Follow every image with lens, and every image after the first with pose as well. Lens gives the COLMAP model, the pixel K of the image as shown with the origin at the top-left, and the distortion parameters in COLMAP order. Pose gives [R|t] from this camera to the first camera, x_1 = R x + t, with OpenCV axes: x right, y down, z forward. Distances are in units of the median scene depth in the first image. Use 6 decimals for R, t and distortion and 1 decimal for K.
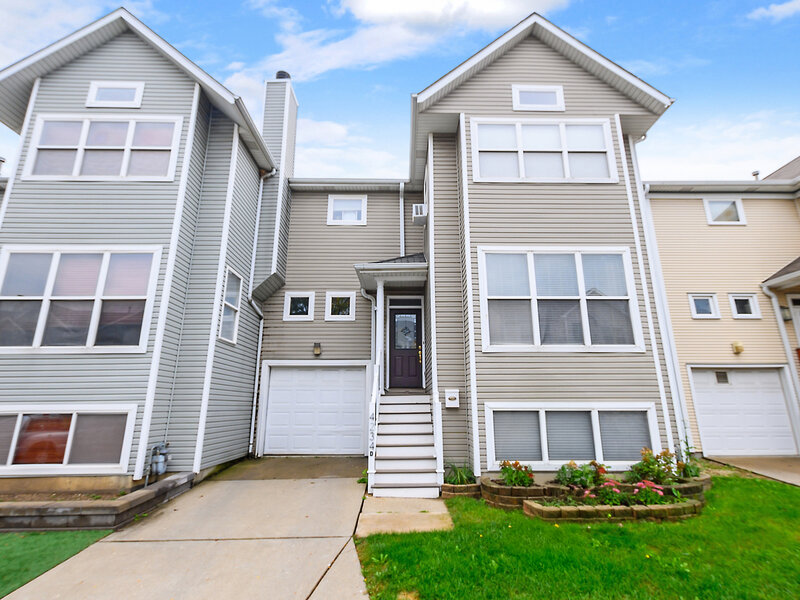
lens RADIAL K [[399.9, 0, 405.0], [0, 399.9, 309.6], [0, 0, 1]] dist [0.017078, -0.006183]
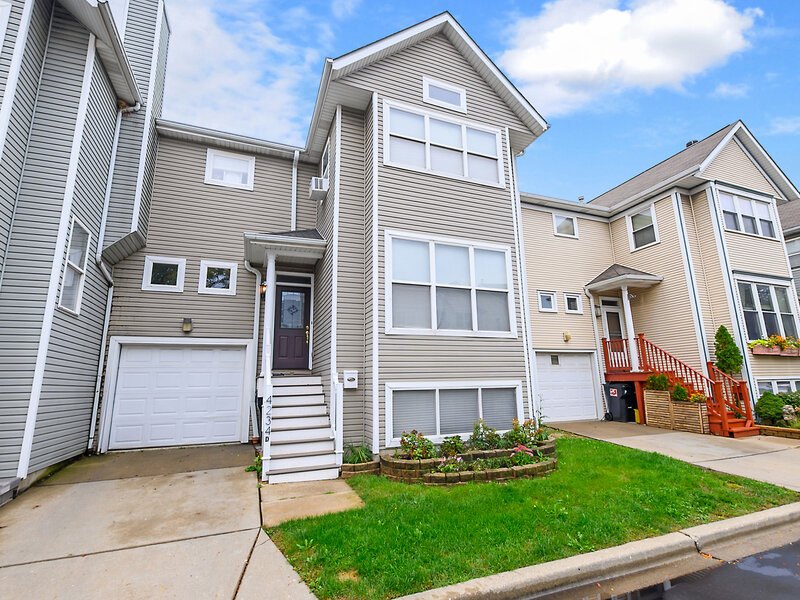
lens RADIAL K [[399.9, 0, 405.0], [0, 399.9, 309.6], [0, 0, 1]] dist [0.017078, -0.006183]
pose [[0.932415, 0.051008, 0.357773, -0.115289], [-0.066379, 0.997319, 0.030808, 0.007714], [-0.355242, -0.052475, 0.933300, 0.025876]]
